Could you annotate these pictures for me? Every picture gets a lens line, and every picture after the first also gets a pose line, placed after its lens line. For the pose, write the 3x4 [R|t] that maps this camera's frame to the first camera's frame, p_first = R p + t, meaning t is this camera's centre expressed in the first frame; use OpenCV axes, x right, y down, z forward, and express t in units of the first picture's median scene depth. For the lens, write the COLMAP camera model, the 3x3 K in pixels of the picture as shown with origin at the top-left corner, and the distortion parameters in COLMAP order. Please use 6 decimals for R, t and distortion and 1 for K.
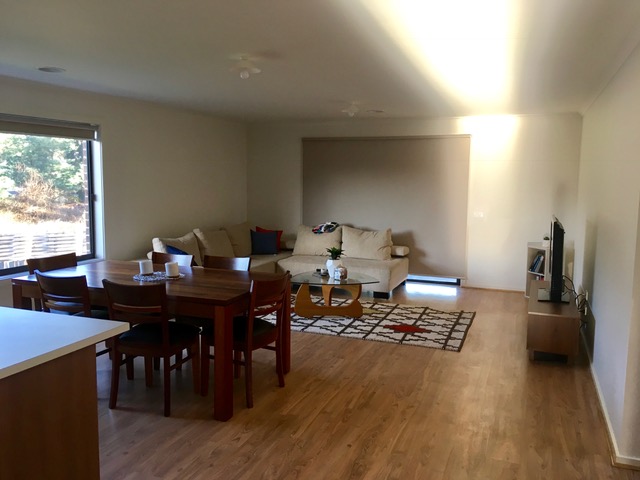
lens RADIAL K [[546.0, 0, 317.0], [0, 546.0, 235.6], [0, 0, 1]] dist [0.054200, -0.005144]
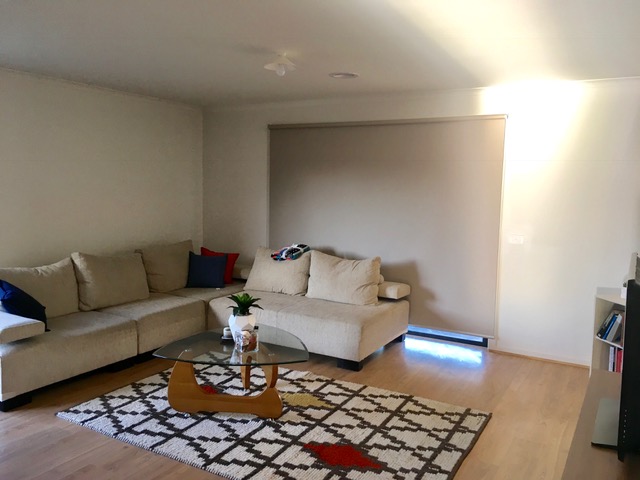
lens RADIAL K [[546.0, 0, 317.0], [0, 546.0, 235.6], [0, 0, 1]] dist [0.054200, -0.005144]
pose [[0.989919, 0.023706, -0.139635, 0.153077], [-0.025589, 0.999604, -0.011706, -0.029640], [0.139302, 0.015162, 0.990134, 0.331756]]
